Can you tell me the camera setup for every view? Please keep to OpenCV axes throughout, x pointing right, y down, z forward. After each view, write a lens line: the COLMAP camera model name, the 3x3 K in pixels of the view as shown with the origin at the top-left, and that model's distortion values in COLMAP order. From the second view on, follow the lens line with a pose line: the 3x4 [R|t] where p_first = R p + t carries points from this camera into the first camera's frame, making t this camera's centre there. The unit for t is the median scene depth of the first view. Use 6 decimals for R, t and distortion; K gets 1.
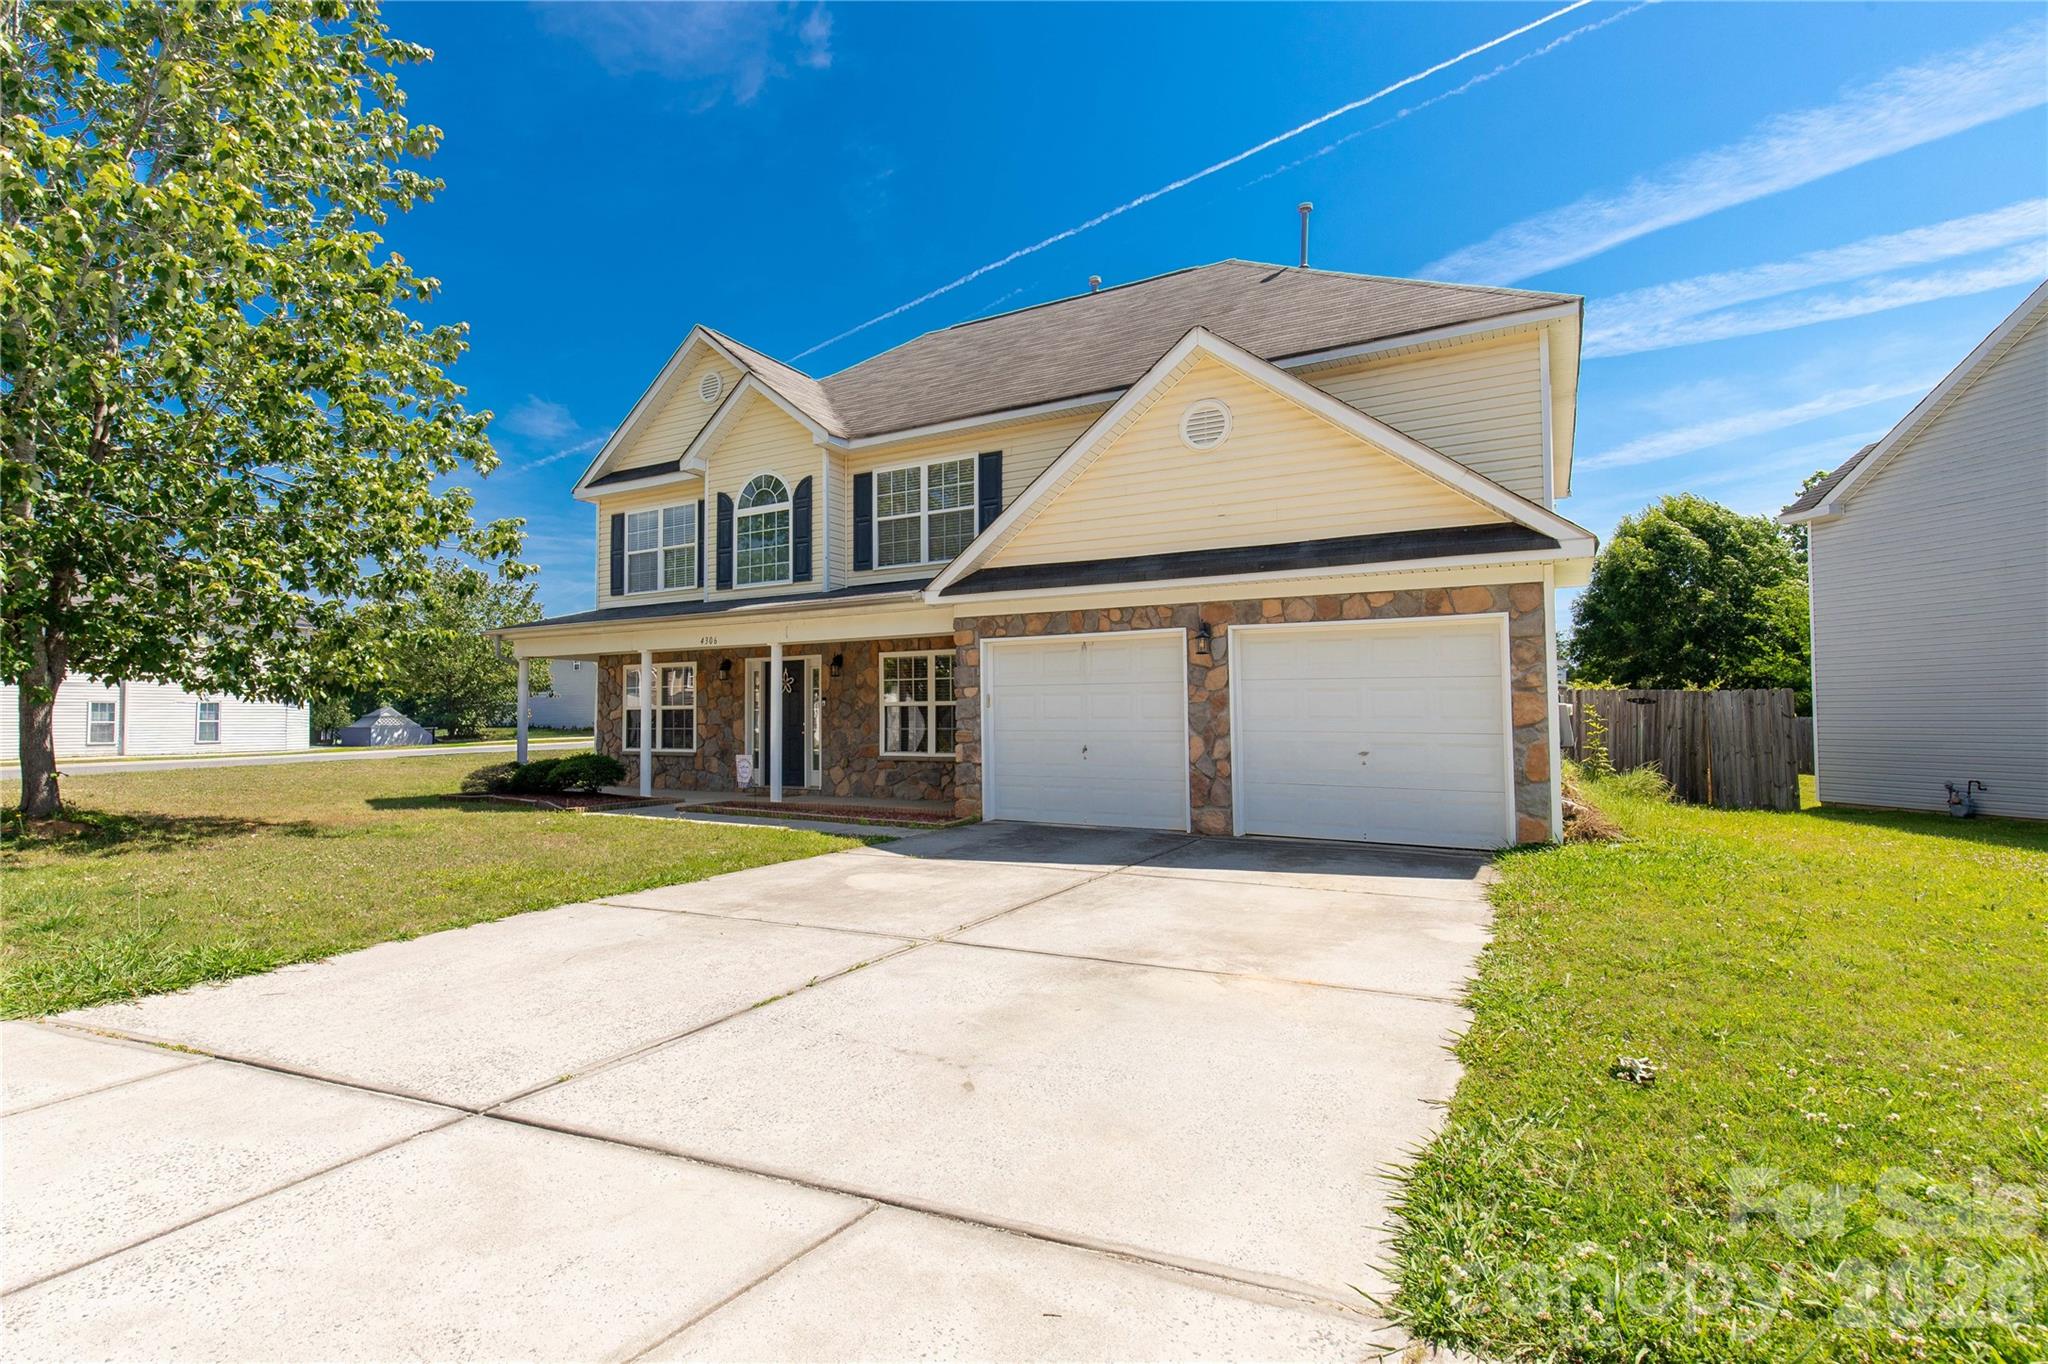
lens RADIAL K [[943.2, 0, 1018.6], [0, 943.2, 687.5], [0, 0, 1]] dist [0.002066, -0.000132]
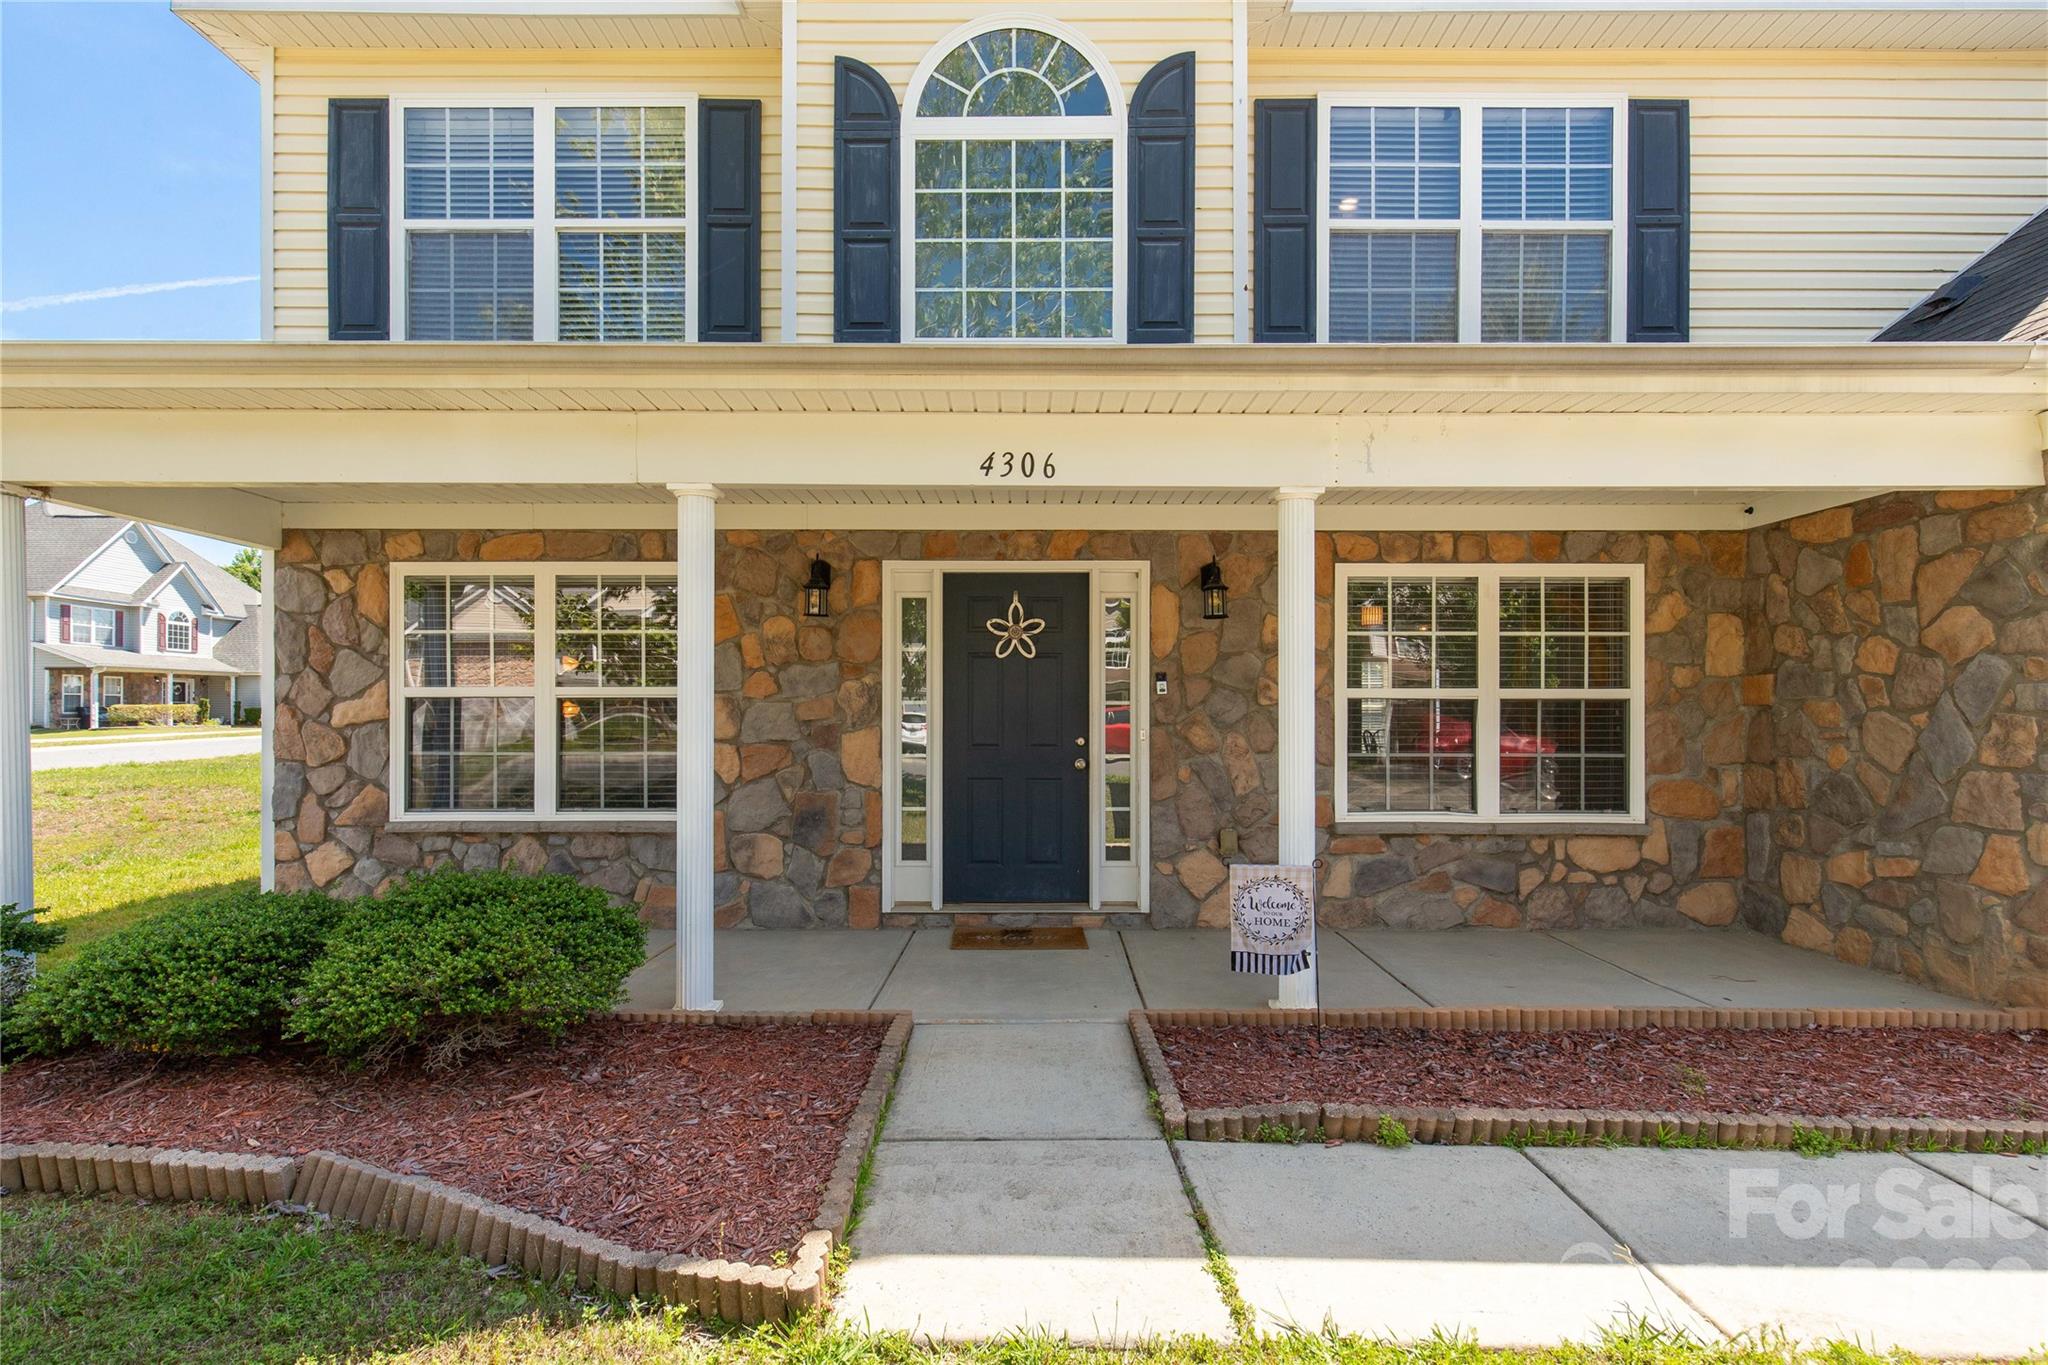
lens RADIAL K [[844.0, 0, 1015.9], [0, 844.0, 703.2], [0, 0, 1]] dist [0.003041, 0.000175]
pose [[0.878550, 0.007730, 0.477589, -0.416570], [-0.022537, 0.999426, 0.025282, 0.015297], [-0.477119, -0.032975, 0.878220, 0.716841]]
